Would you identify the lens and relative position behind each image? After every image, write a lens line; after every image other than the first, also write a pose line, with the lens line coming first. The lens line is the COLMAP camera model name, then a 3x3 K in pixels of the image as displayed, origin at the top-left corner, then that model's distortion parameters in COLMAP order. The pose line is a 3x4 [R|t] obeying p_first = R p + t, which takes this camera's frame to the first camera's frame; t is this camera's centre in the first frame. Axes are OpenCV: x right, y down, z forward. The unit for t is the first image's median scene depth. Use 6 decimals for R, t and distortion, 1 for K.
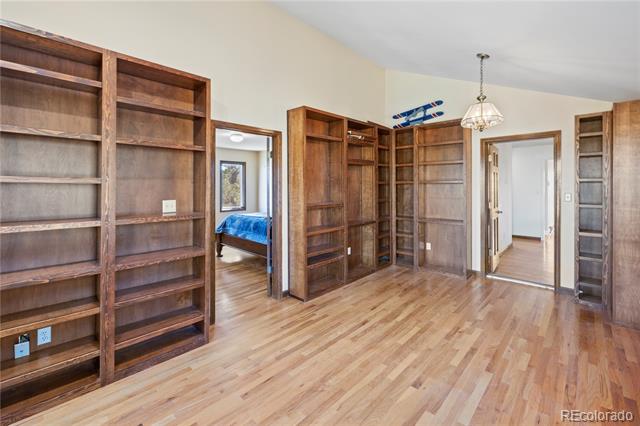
lens RADIAL K [[284.3, 0, 318.3], [0, 284.3, 184.0], [0, 0, 1]] dist [-0.000076, -0.000032]
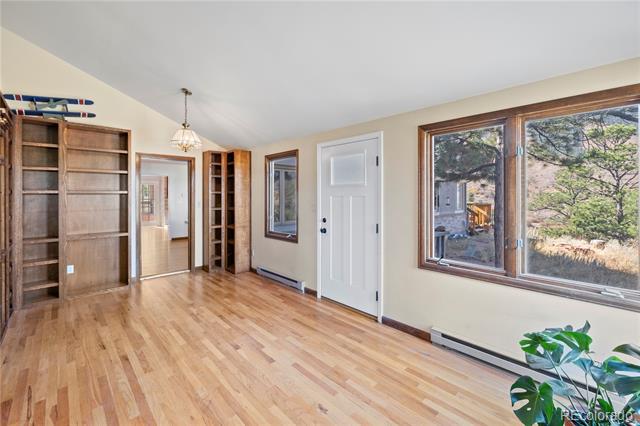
lens RADIAL K [[275.8, 0, 319.0], [0, 275.8, 197.1], [0, 0, 1]] dist [-0.000912, -0.000302]
pose [[0.054115, -0.003378, 0.998529, -0.668130], [-0.005815, 0.999976, 0.003698, 0.000384], [-0.998518, -0.006007, 0.054094, 0.407746]]
